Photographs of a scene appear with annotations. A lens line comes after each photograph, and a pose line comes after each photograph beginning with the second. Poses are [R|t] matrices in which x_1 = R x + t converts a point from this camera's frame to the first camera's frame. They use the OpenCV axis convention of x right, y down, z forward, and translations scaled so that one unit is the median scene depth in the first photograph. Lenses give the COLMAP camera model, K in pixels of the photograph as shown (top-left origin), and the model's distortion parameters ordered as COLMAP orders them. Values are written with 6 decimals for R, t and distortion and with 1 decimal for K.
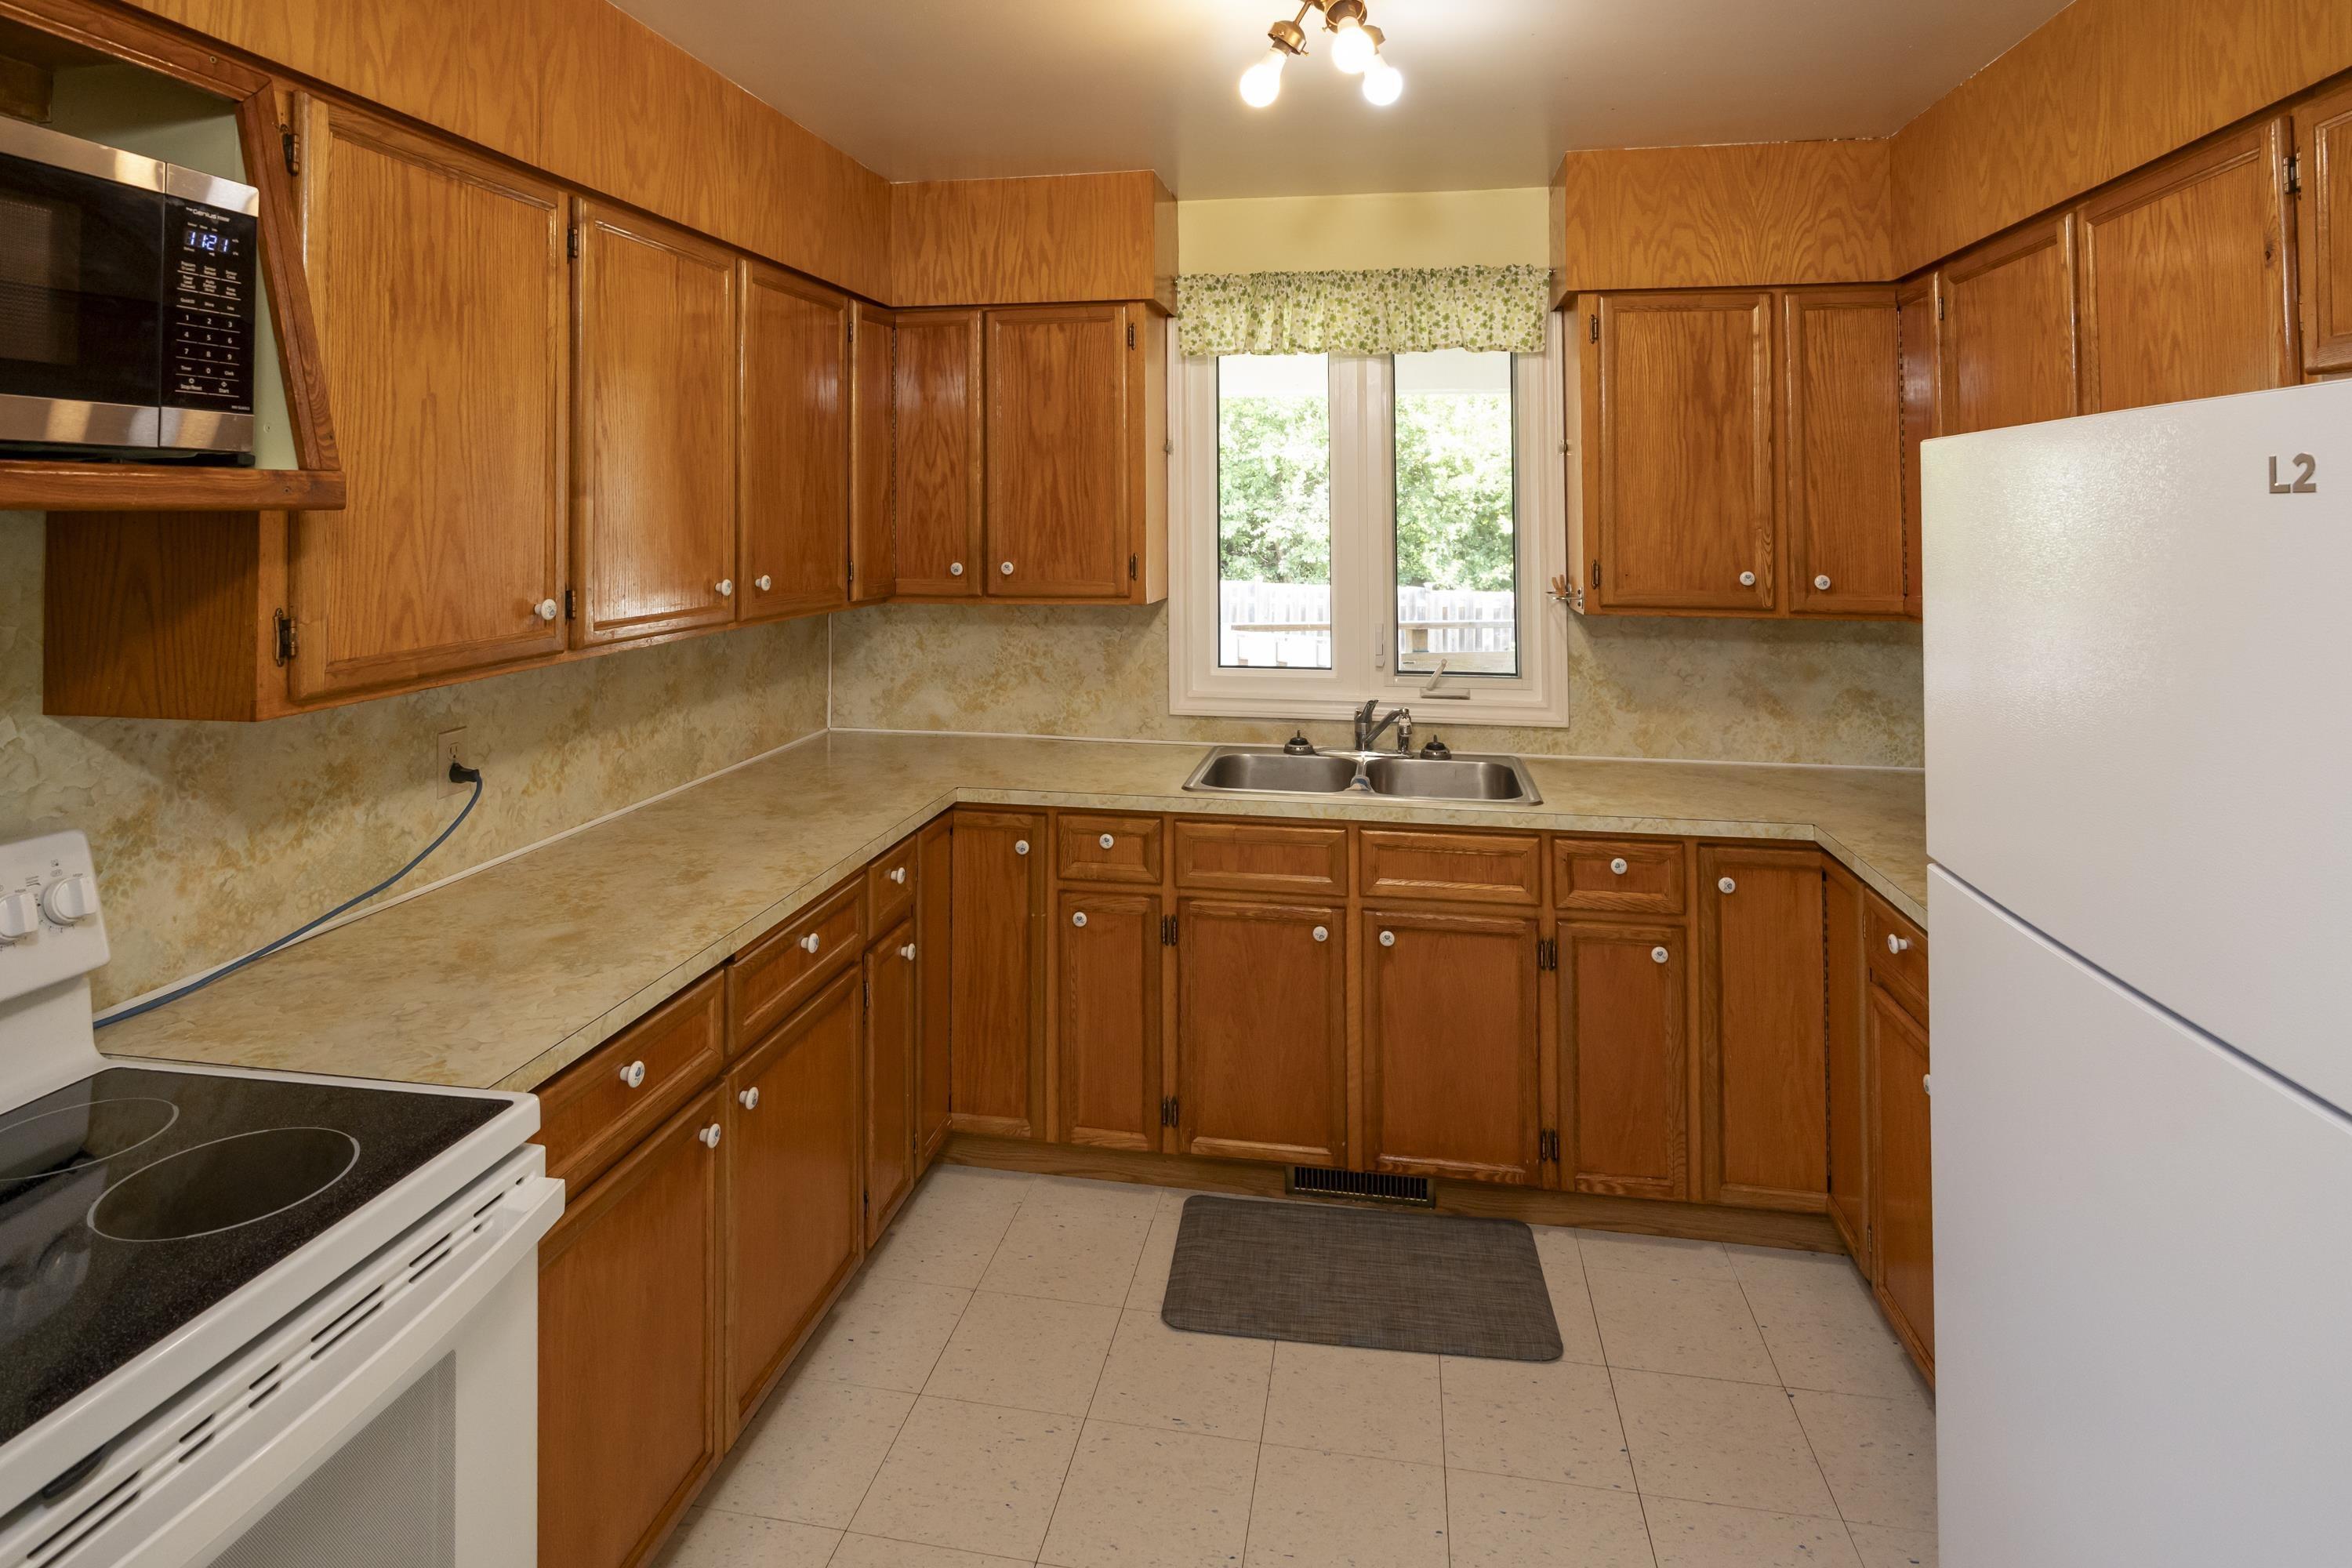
lens RADIAL K [[1193.0, 0, 1159.7], [0, 1193.0, 483.4], [0, 0, 1]] dist [-0.000594, 0.000612]
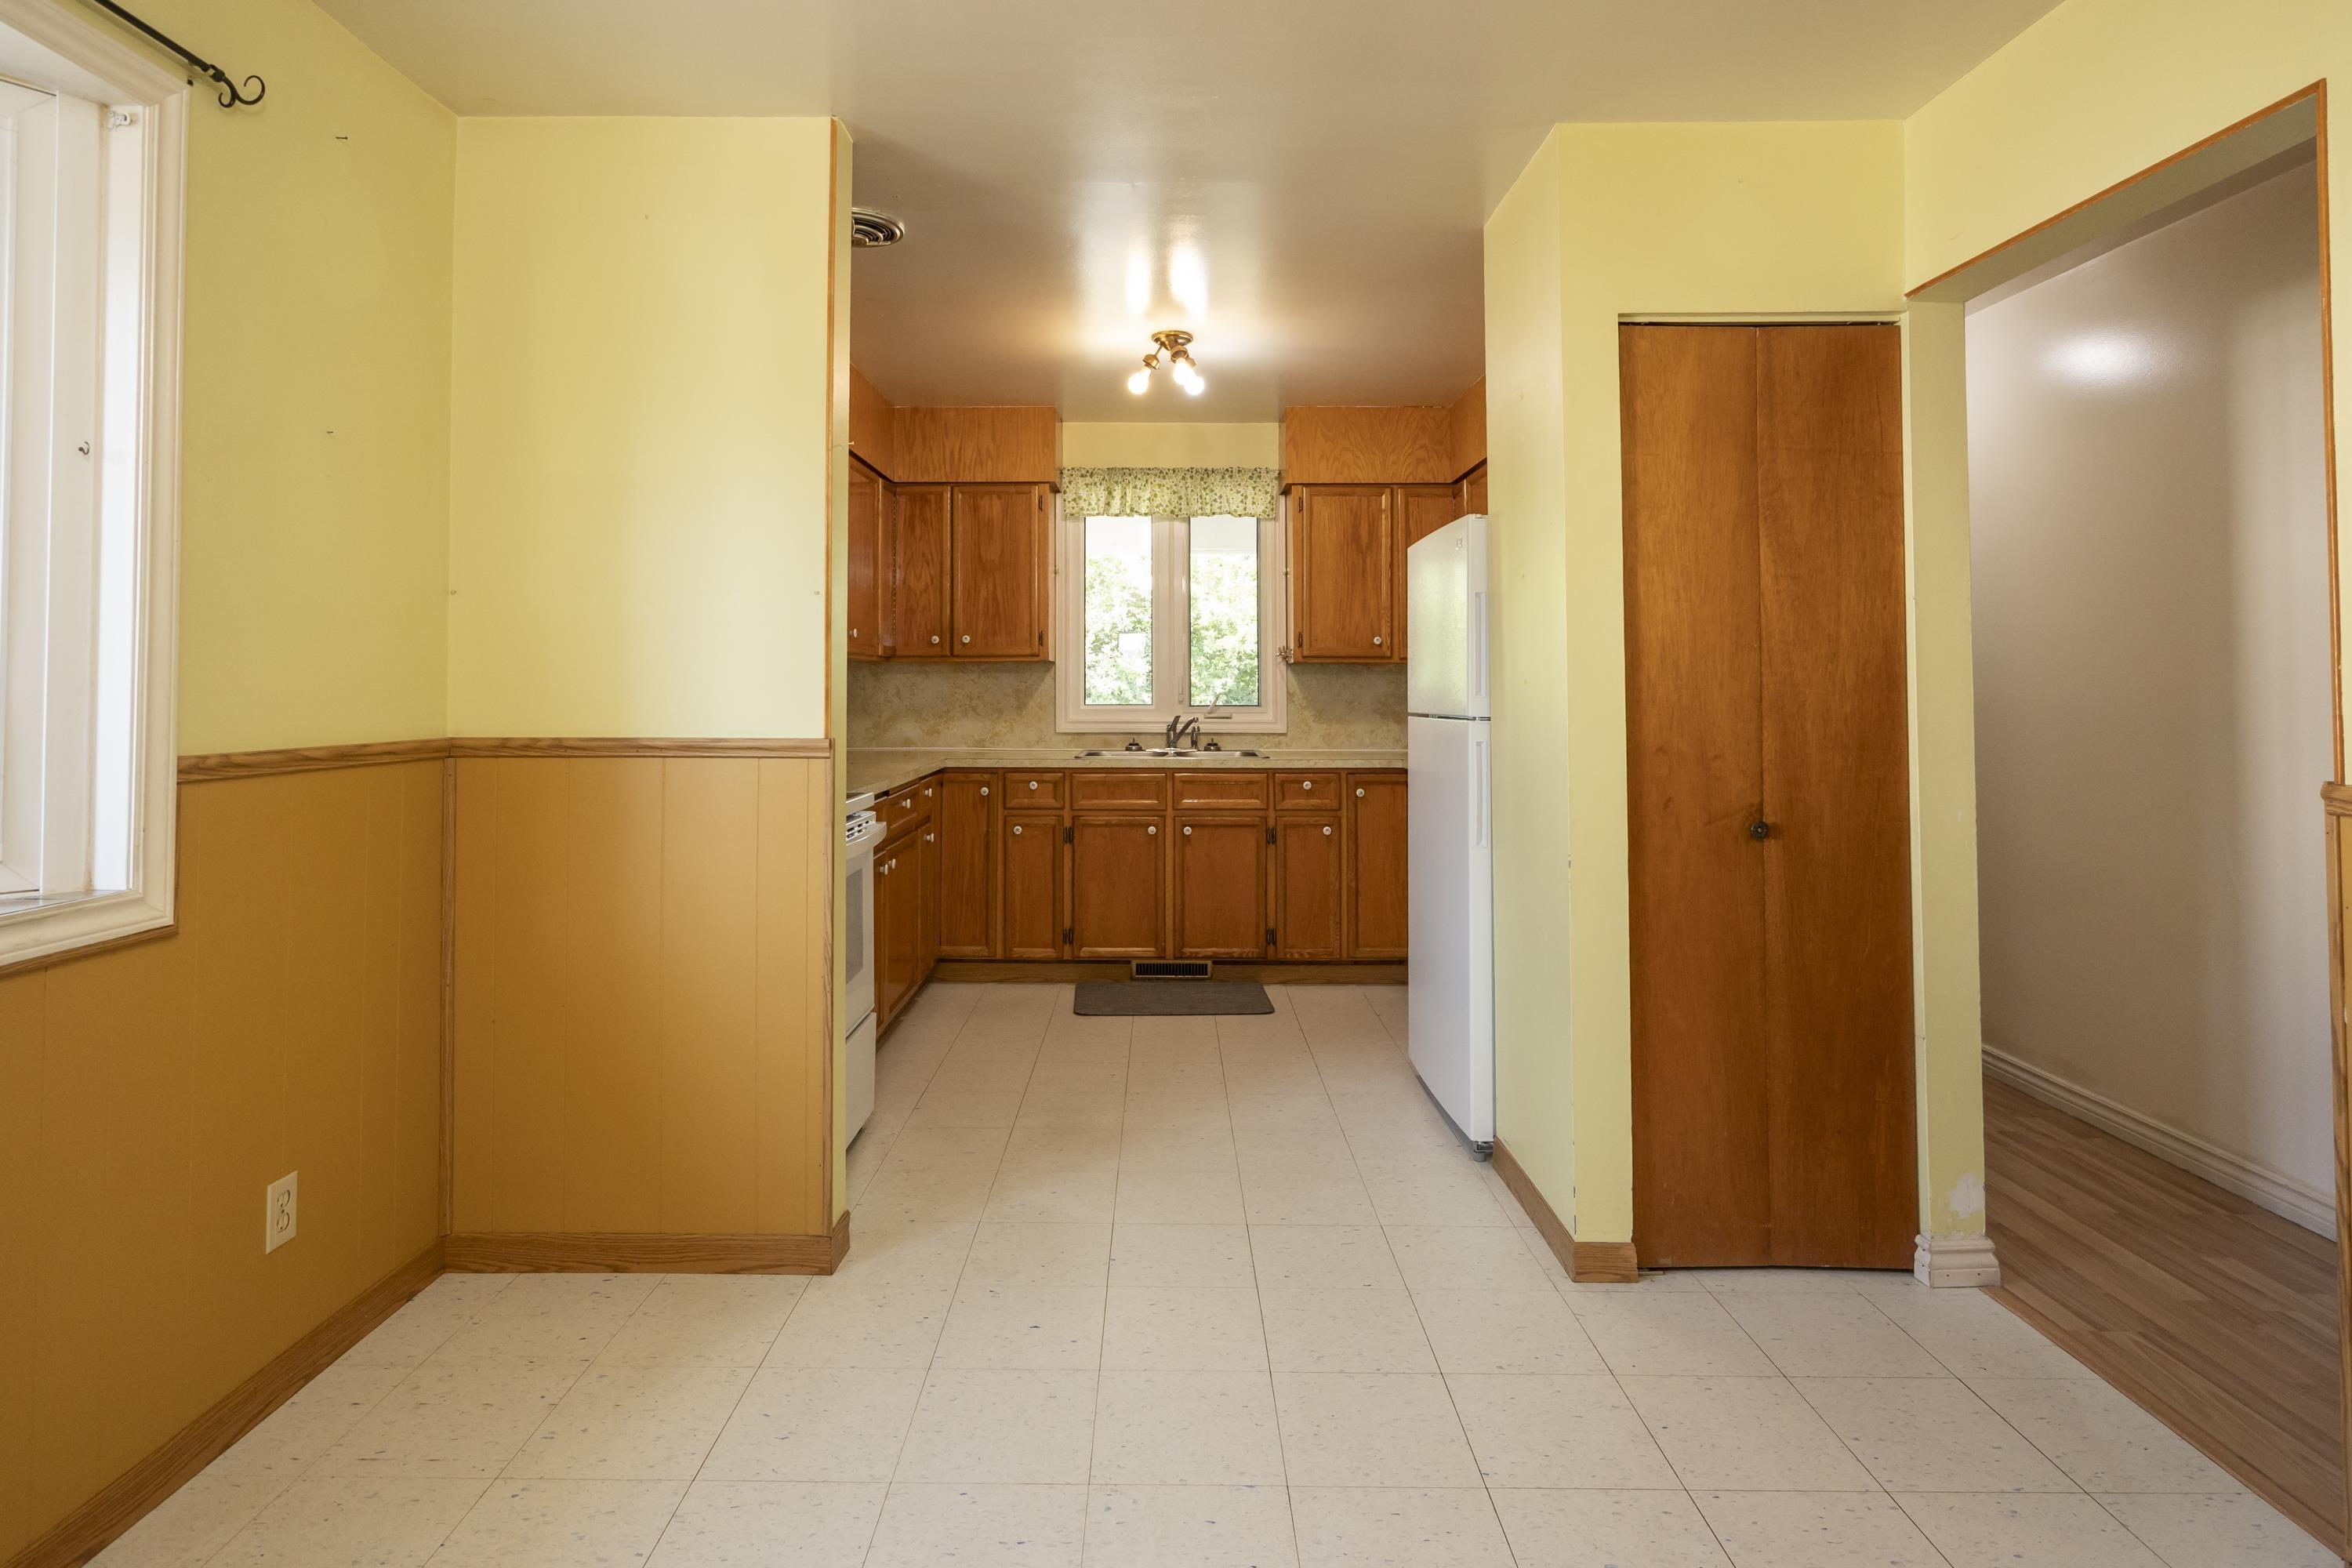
lens RADIAL K [[1176.3, 0, 1096.9], [0, 1176.3, 660.1], [0, 0, 1]] dist [-0.000032, 0.000228]
pose [[0.990980, 0.006305, 0.133863, -0.186236], [-0.006222, 0.999980, -0.001036, 0.113924], [-0.133867, 0.000194, 0.990999, -0.754421]]
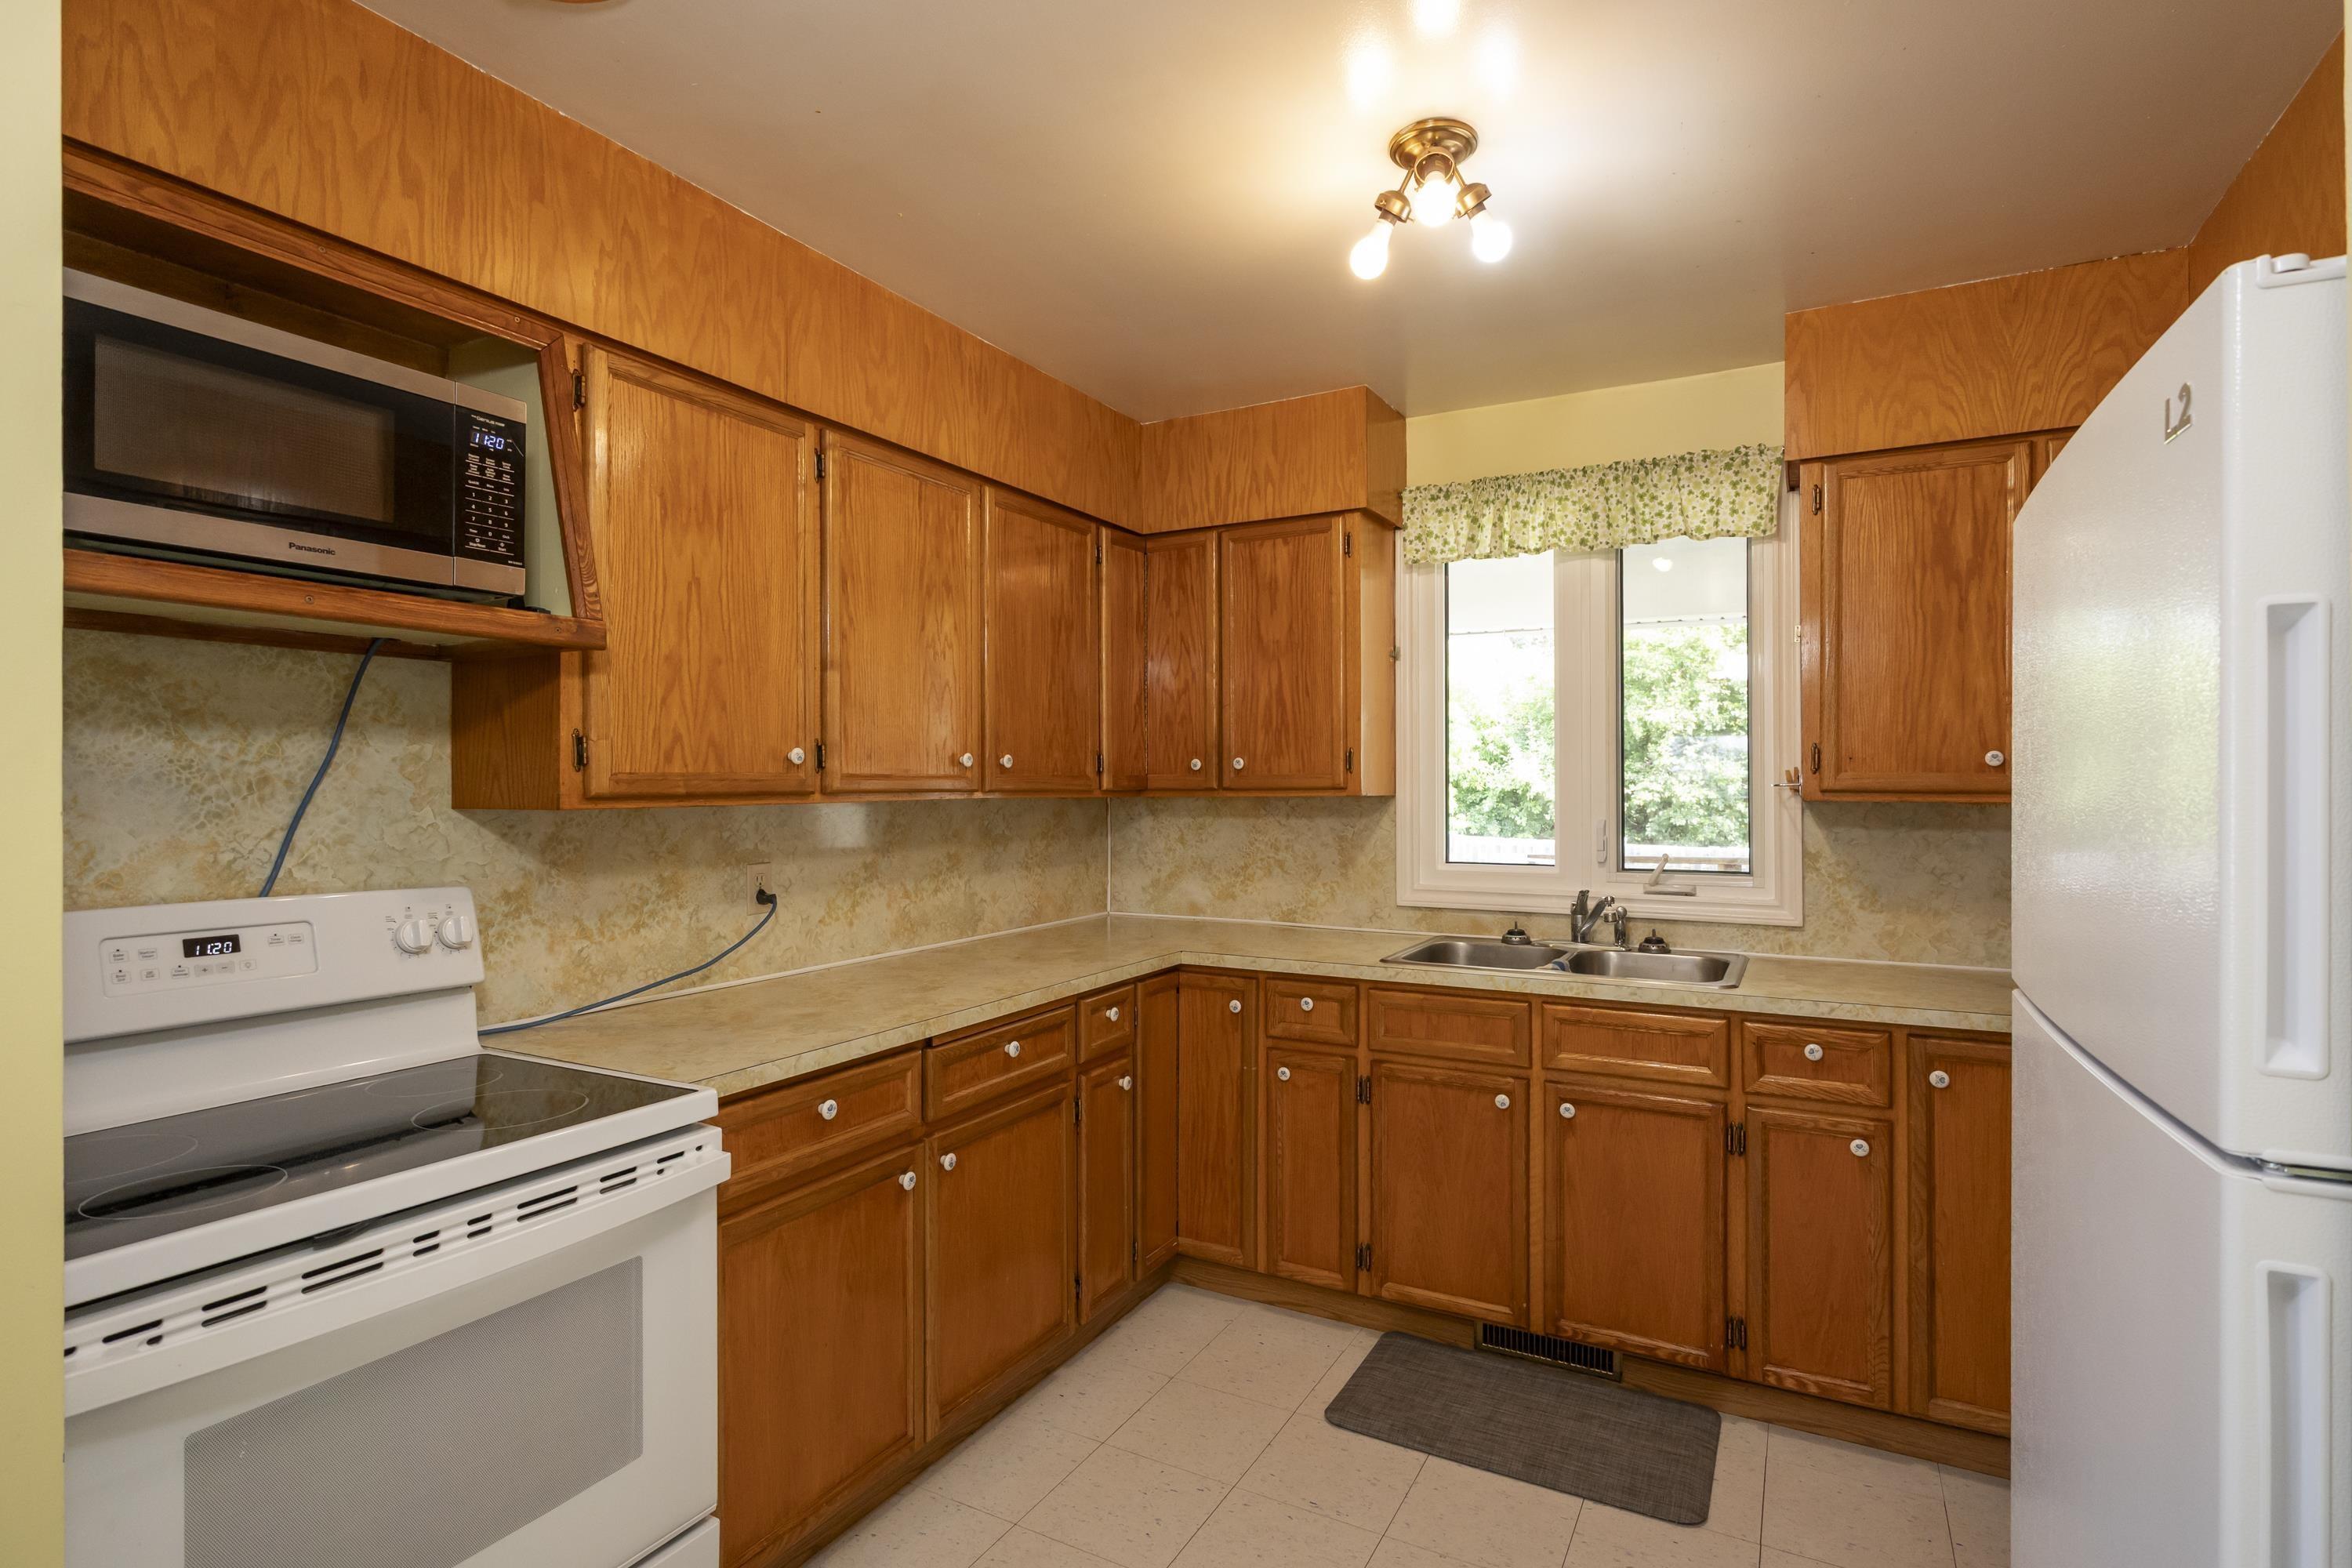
lens RADIAL K [[1117.3, 0, 1203.1], [0, 1117.3, 786.1], [0, 0, 1]] dist [0.002514, 0.000976]
pose [[0.953672, 0.001474, -0.300843, 0.171942], [0.005362, 0.999746, 0.021896, 0.078085], [0.300799, -0.022495, 0.953422, 0.002220]]
